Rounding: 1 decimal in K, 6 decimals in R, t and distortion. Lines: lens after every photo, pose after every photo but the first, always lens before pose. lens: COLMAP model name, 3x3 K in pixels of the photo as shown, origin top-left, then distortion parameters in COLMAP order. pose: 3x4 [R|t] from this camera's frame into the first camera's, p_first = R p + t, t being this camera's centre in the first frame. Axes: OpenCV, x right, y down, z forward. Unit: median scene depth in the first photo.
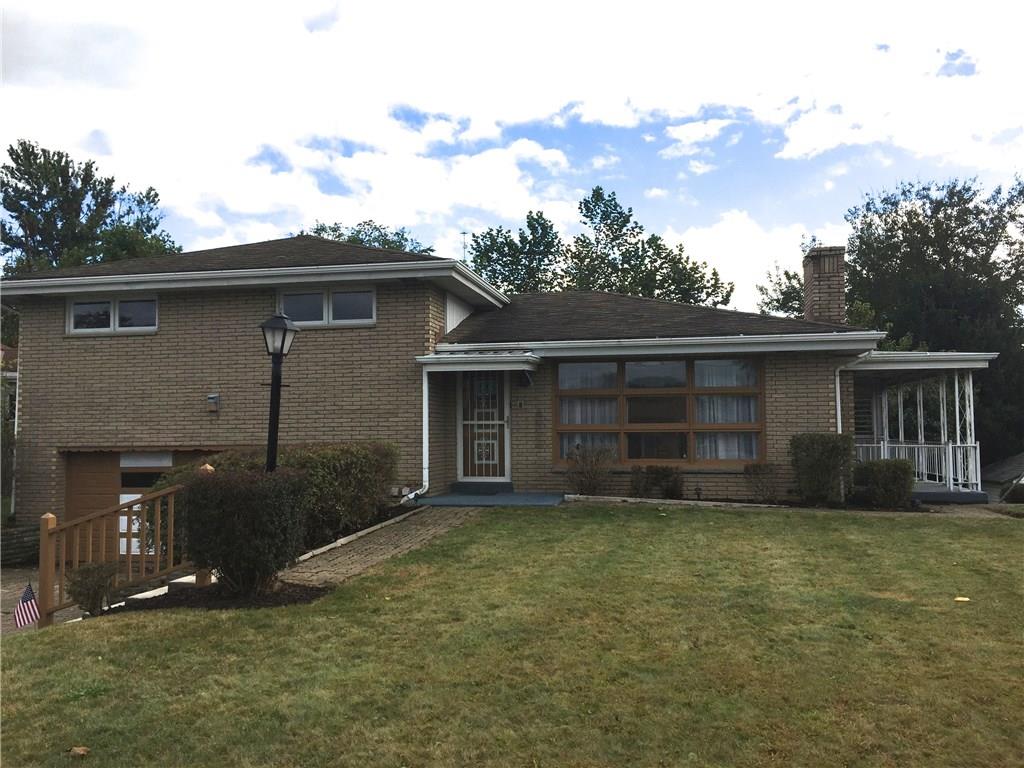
lens RADIAL K [[866.1, 0, 512.6], [0, 866.1, 384.2], [0, 0, 1]] dist [0.016907, -0.013434]
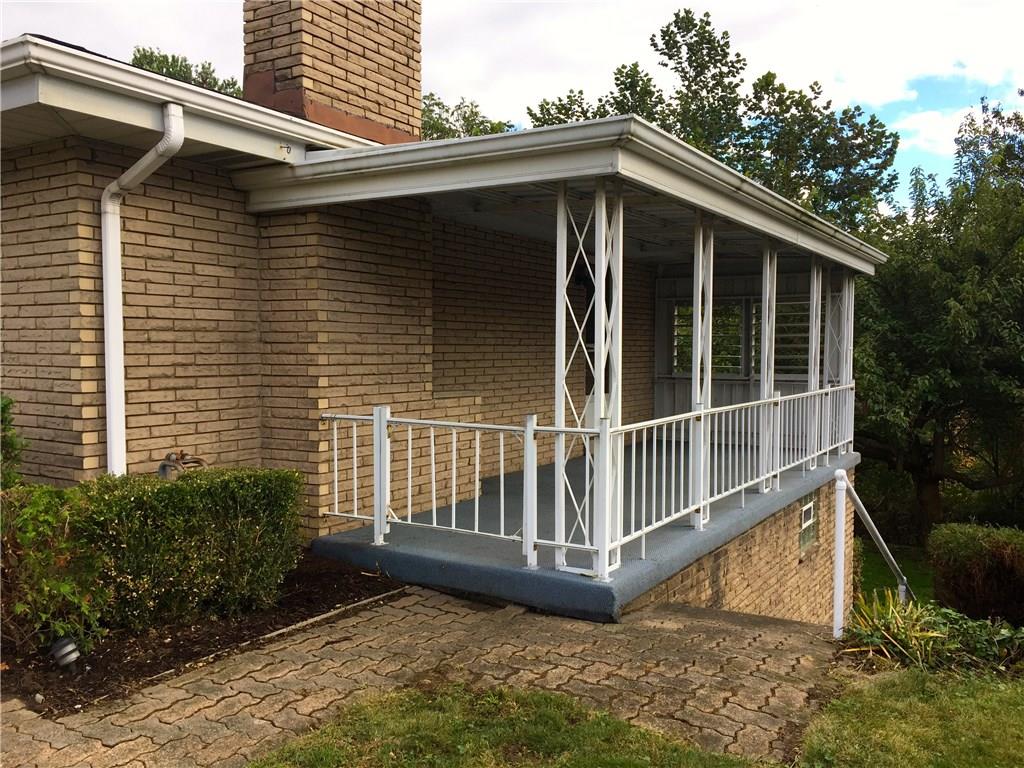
lens RADIAL K [[866.1, 0, 511.3], [0, 866.1, 383.7], [0, 0, 1]] dist [0.016907, -0.013434]
pose [[0.927070, 0.031065, -0.373599, 0.658653], [0.002376, 0.996054, 0.088719, 0.029489], [0.374881, -0.083136, 0.923338, 0.763023]]
